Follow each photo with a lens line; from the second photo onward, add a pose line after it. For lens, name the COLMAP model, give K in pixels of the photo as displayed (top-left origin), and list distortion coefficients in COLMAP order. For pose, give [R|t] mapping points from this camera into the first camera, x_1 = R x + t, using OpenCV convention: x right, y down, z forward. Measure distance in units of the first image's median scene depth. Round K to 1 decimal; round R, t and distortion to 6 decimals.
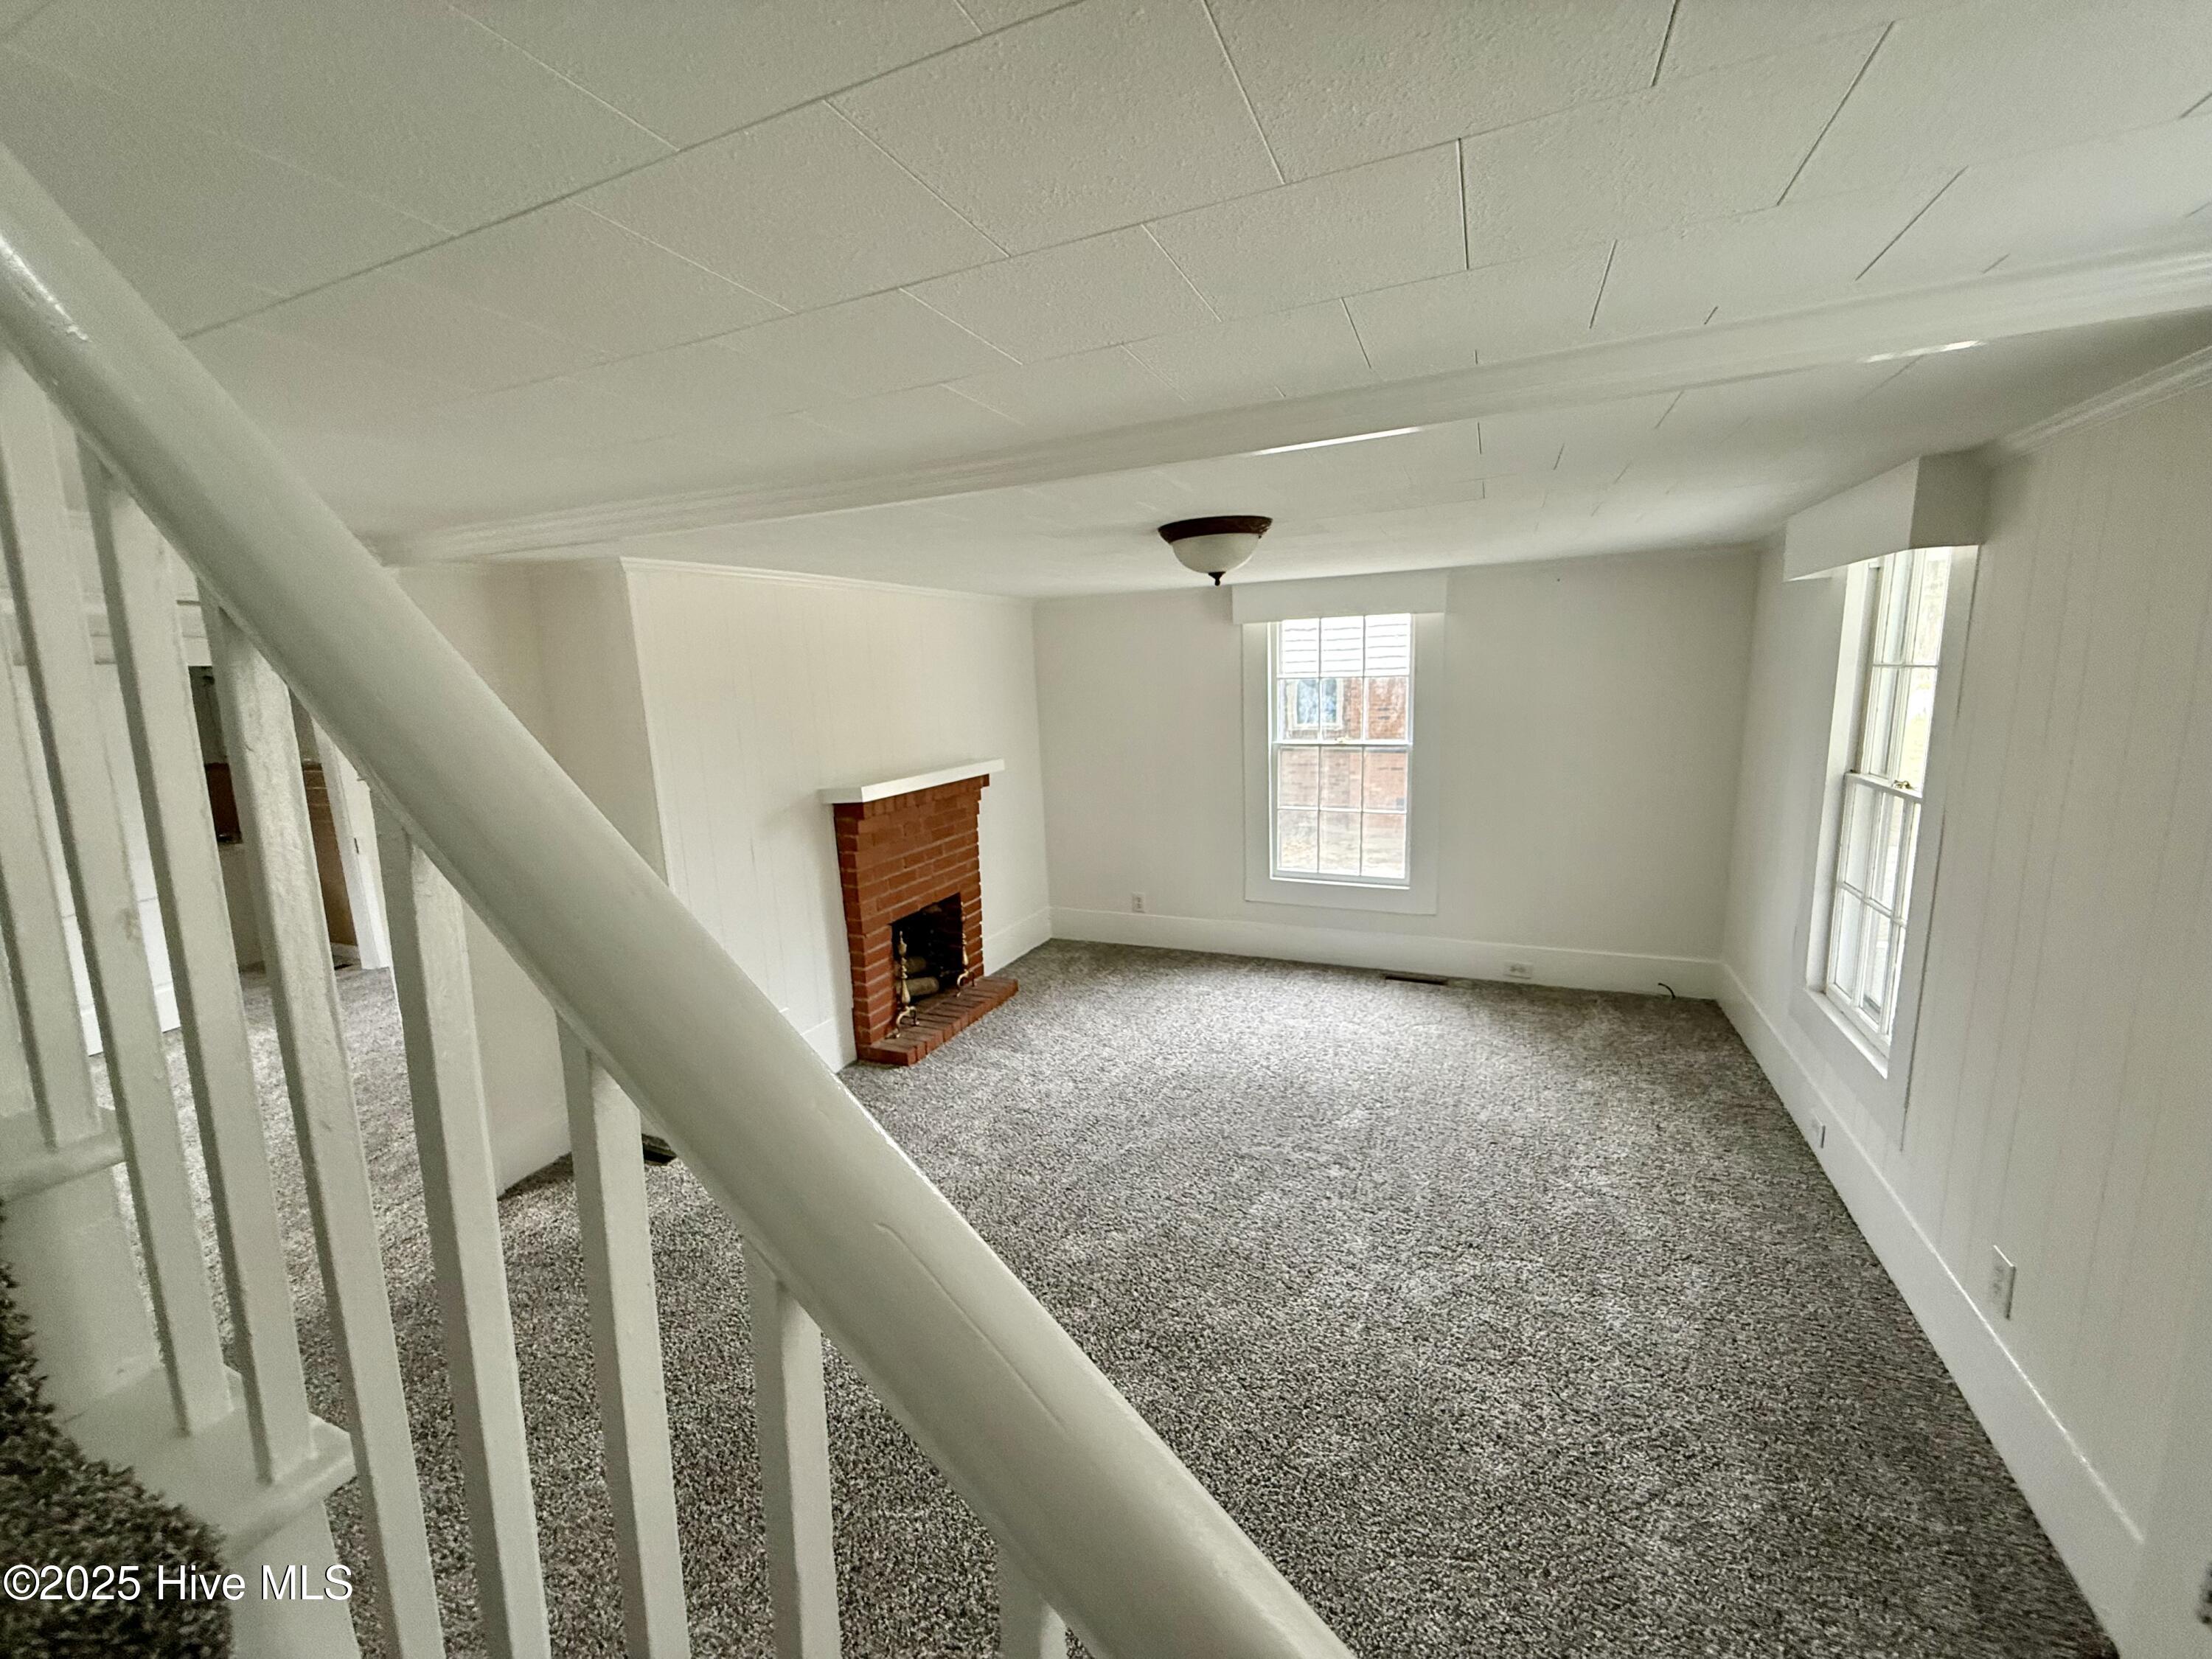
lens RADIAL K [[879.0, 0, 1101.3], [0, 879.0, 829.7], [0, 0, 1]] dist [0.000000, 0.000377]
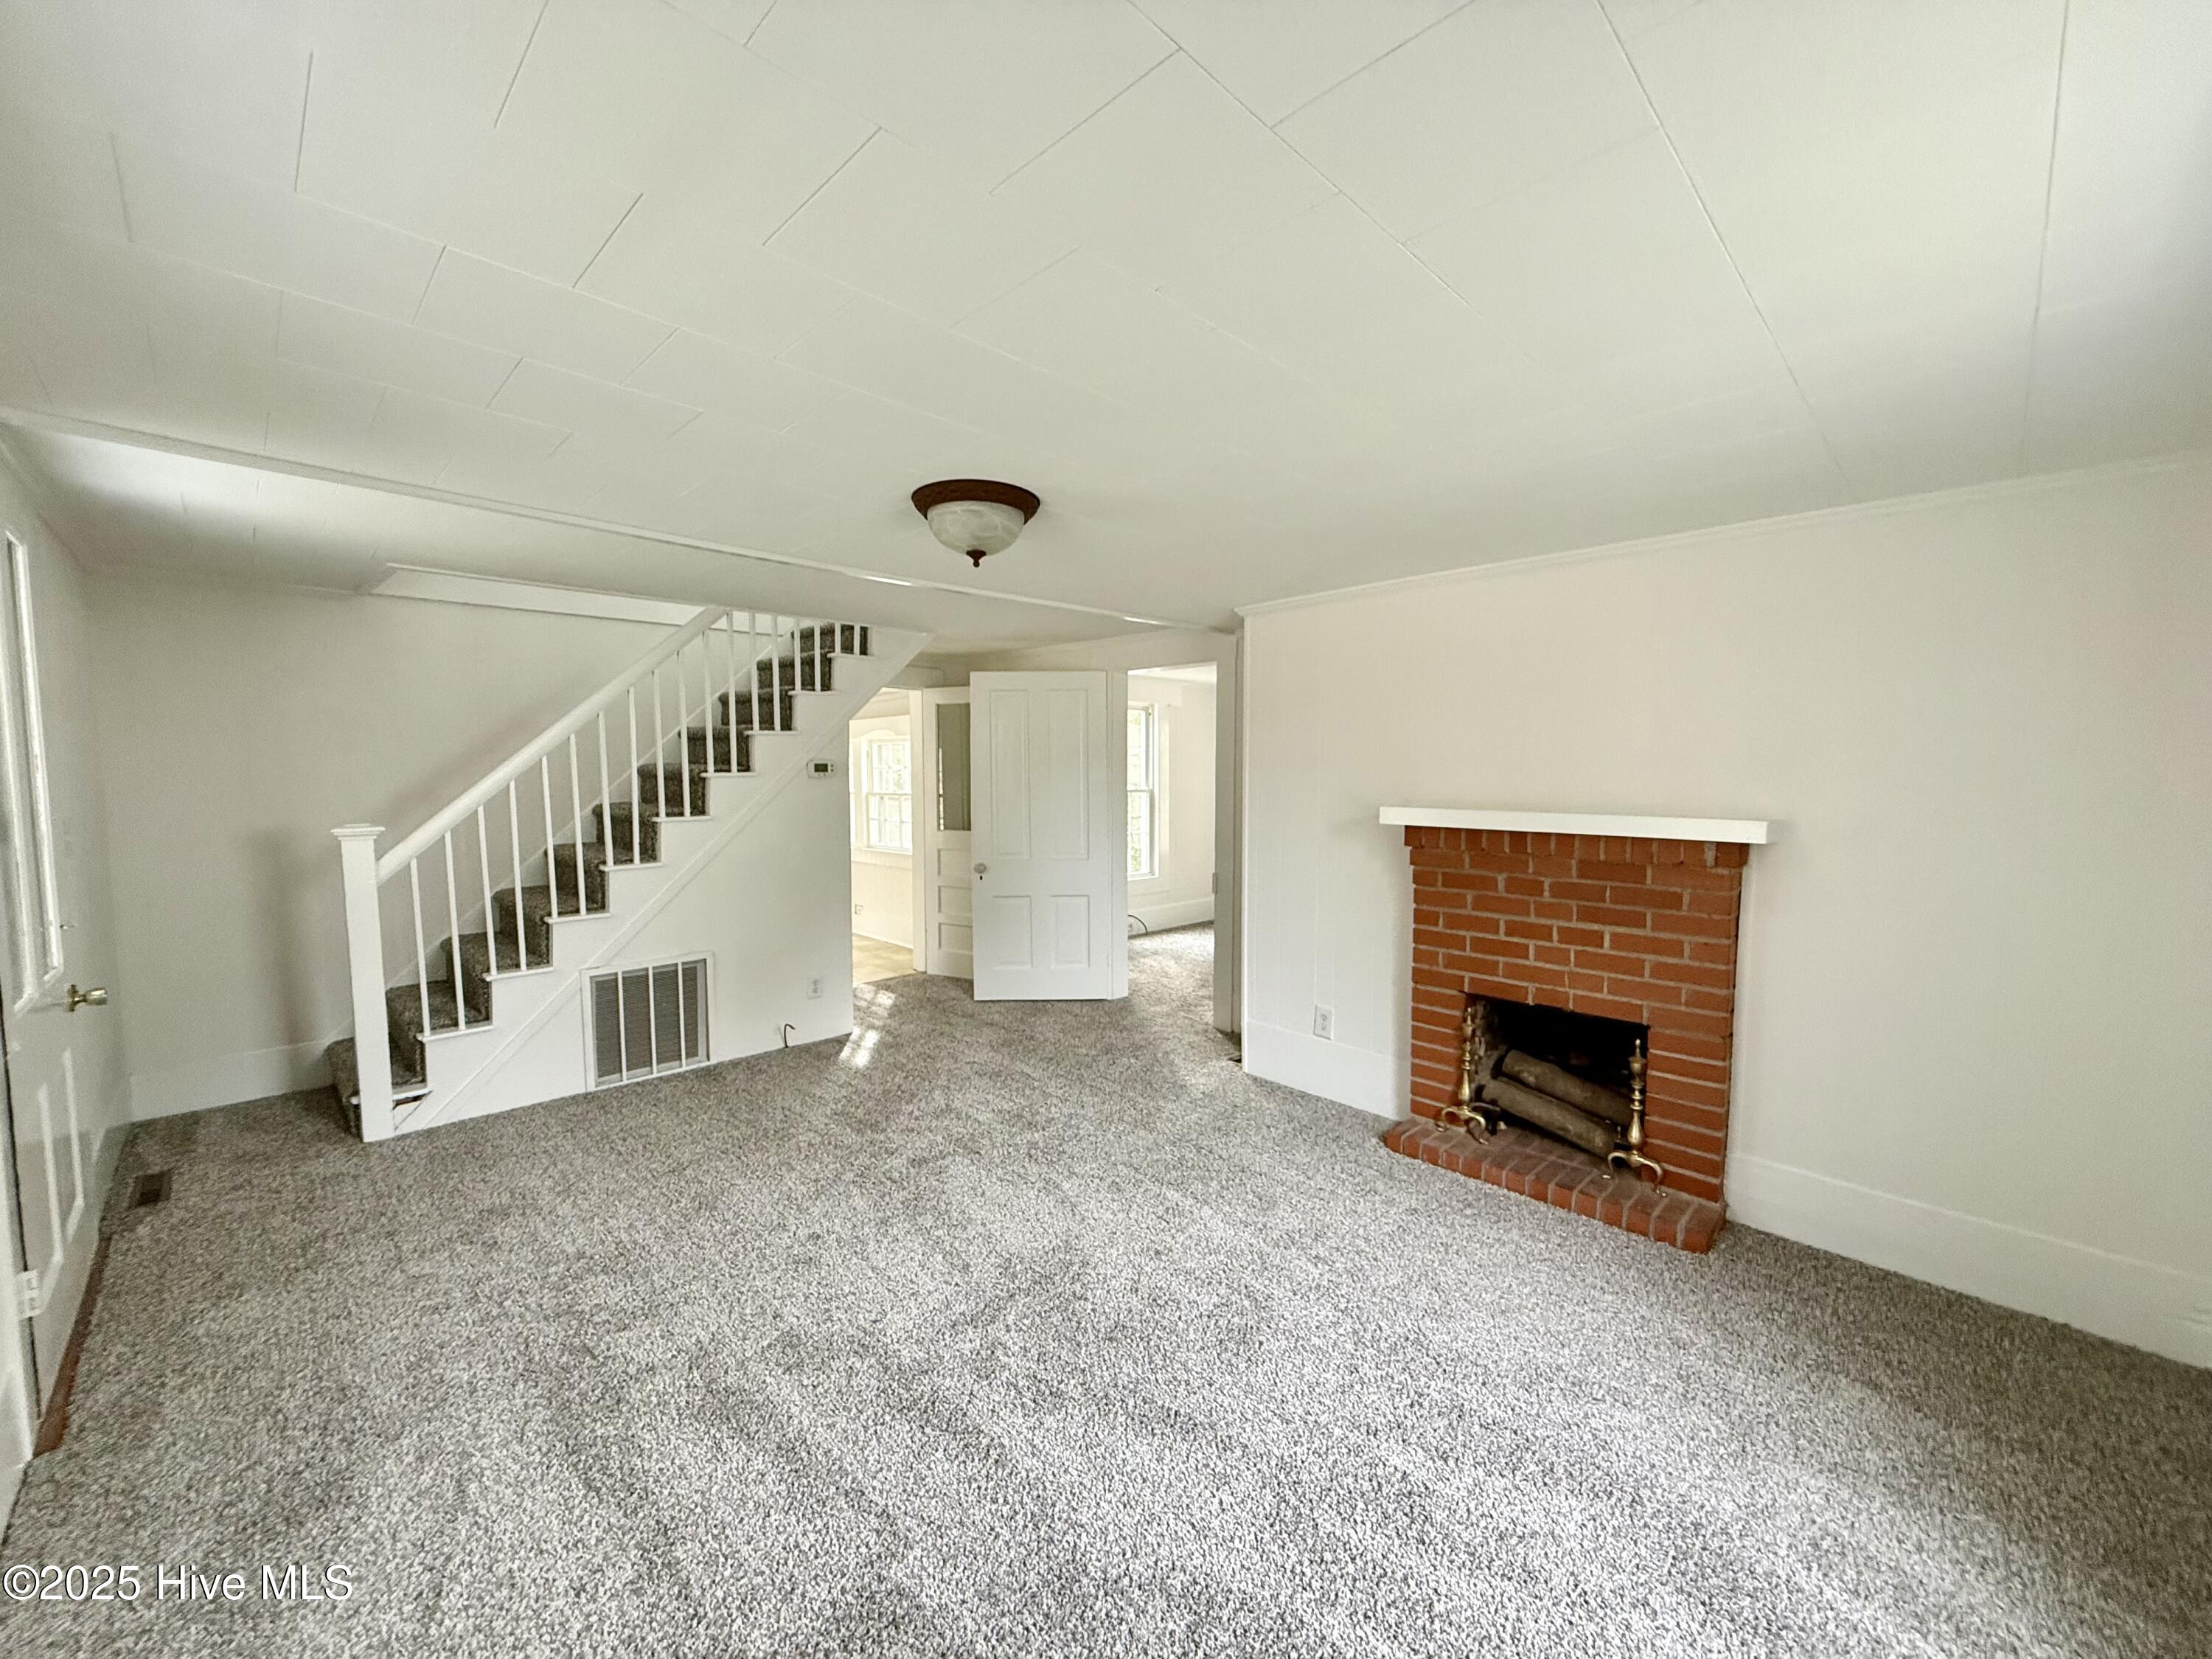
lens RADIAL K [[866.9, 0, 1106.0], [0, 866.9, 829.5], [0, 0, 1]] dist [-0.001316, -0.000173]
pose [[-0.358015, 0.105625, -0.927722, 0.594438], [-0.153477, 0.973410, 0.170054, -0.121548], [0.921016, 0.203266, -0.332284, 0.944146]]
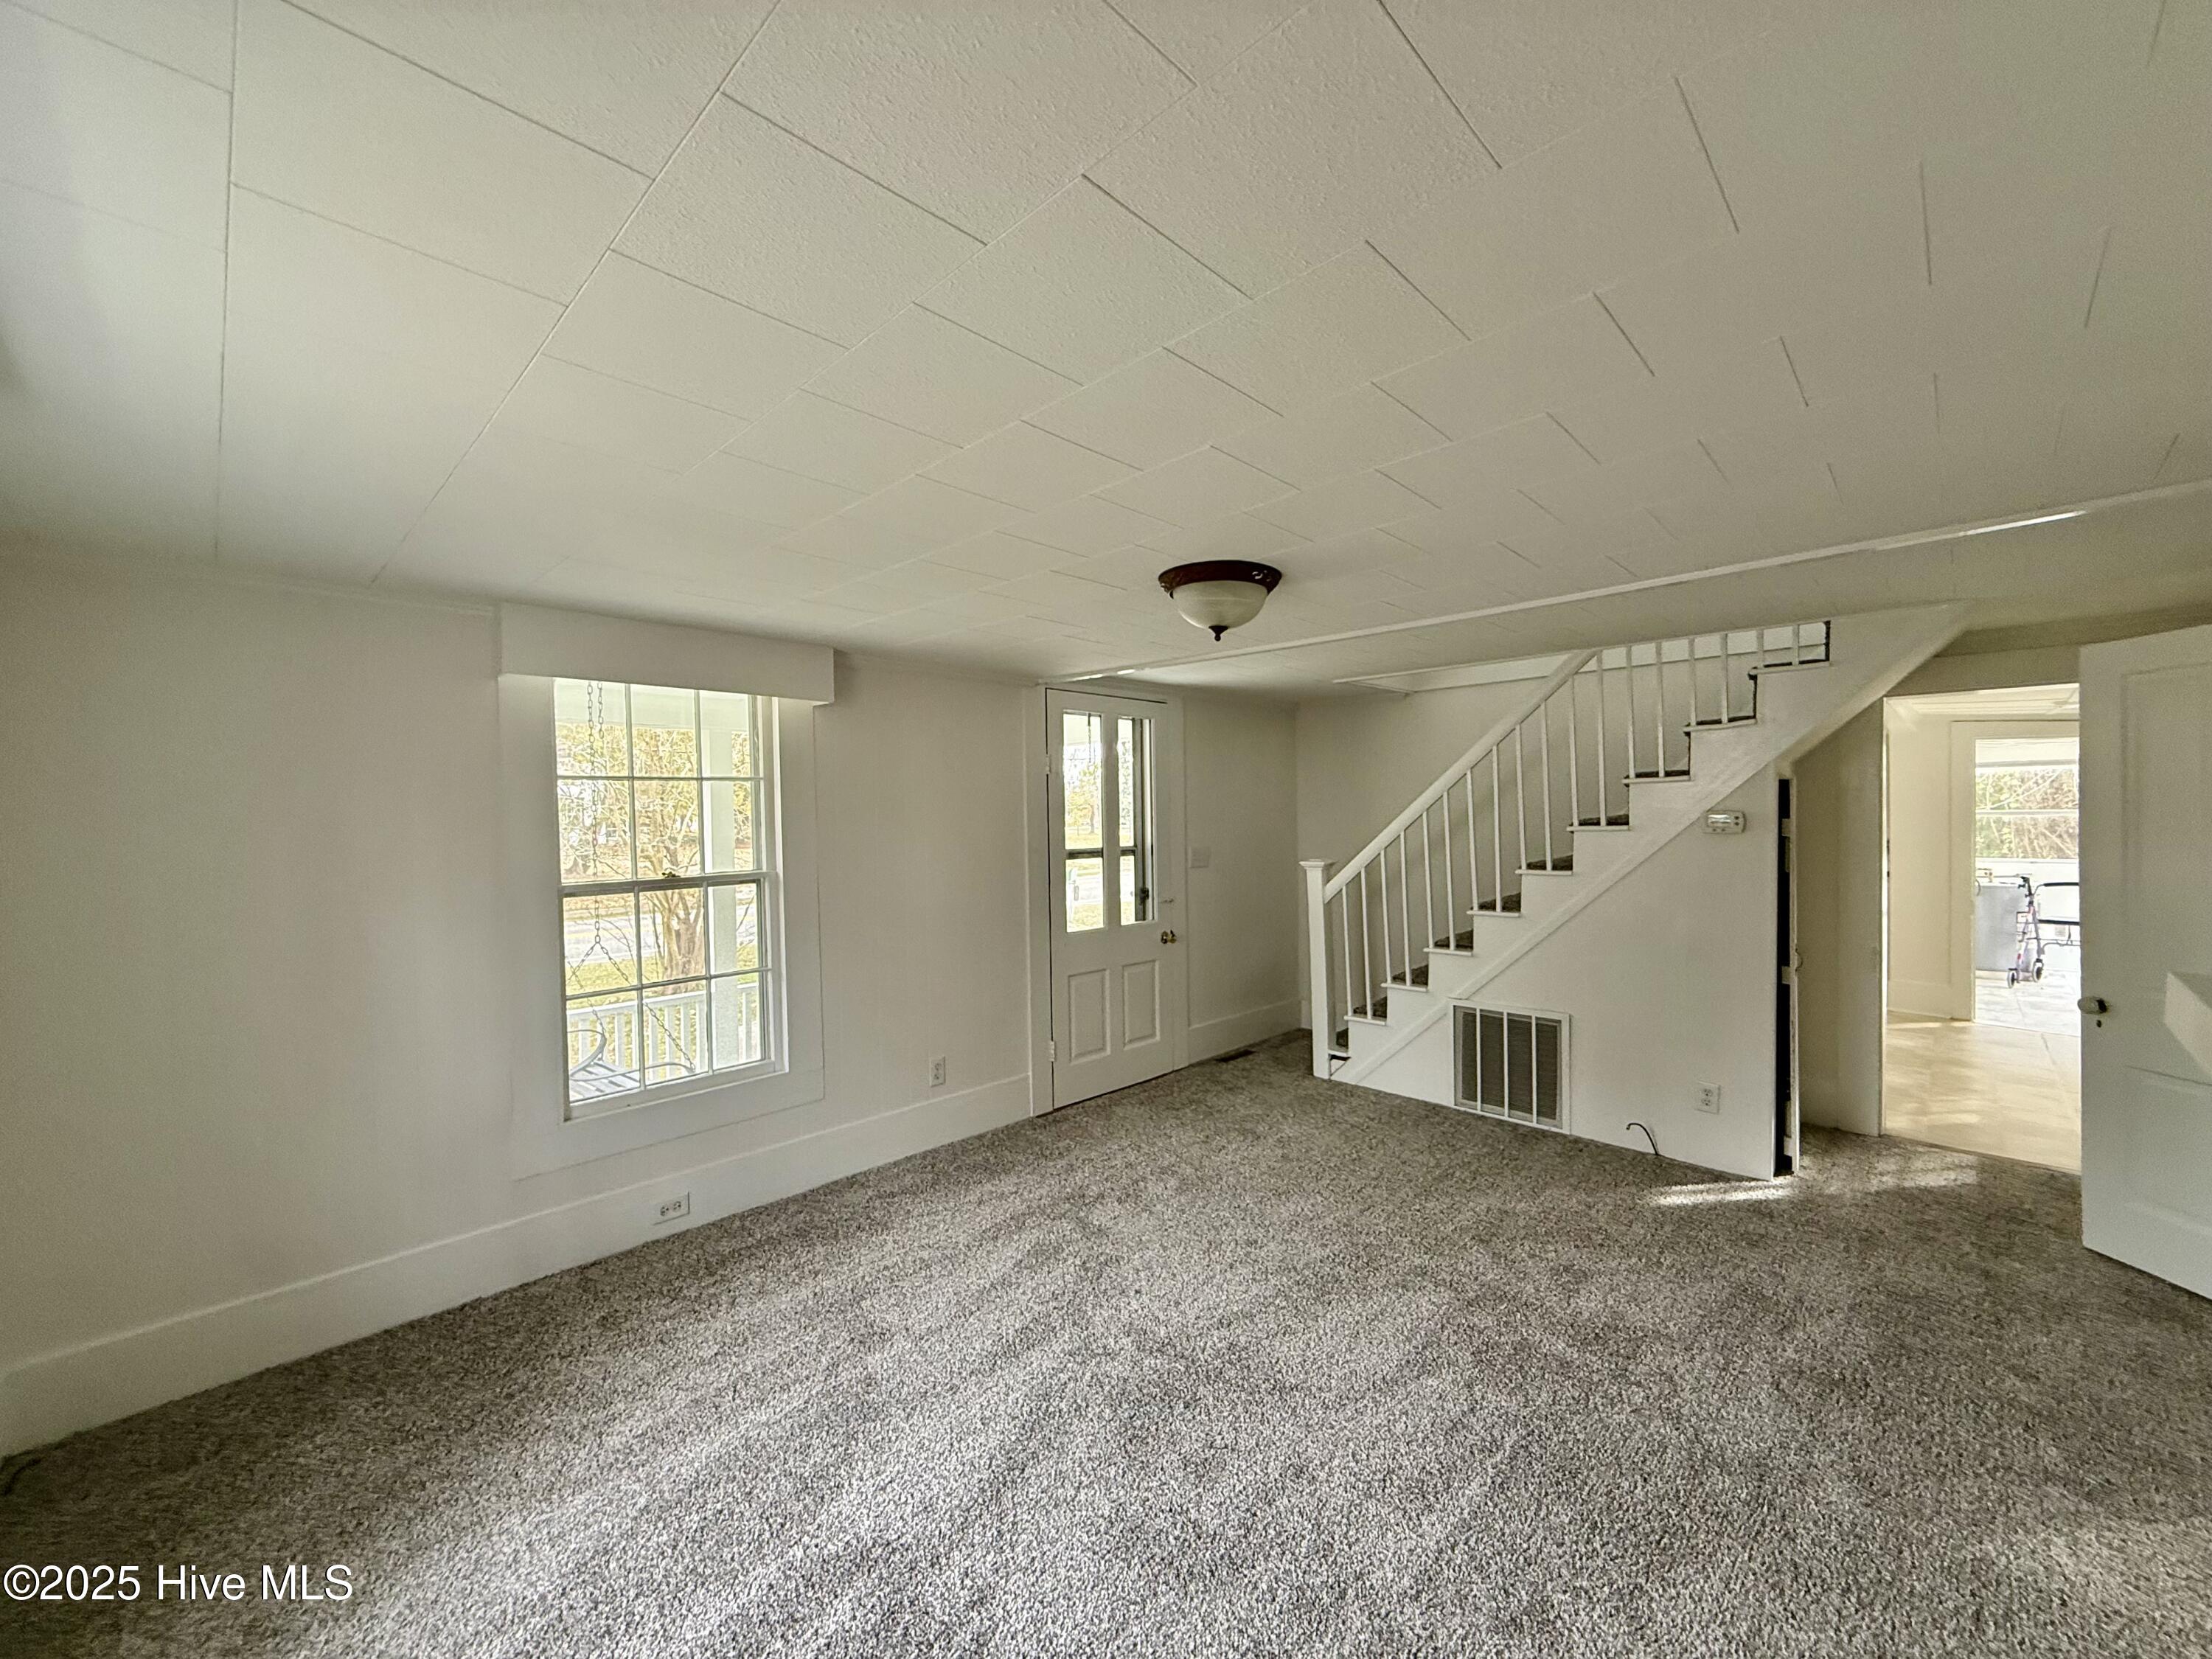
lens RADIAL K [[879.0, 0, 1101.3], [0, 879.0, 829.7], [0, 0, 1]] dist [0.000000, 0.000377]
pose [[-0.935782, 0.048447, 0.349234, -0.041976], [0.114388, 0.978653, 0.170742, -0.165308], [-0.333507, 0.199726, -0.921348, 1.243667]]
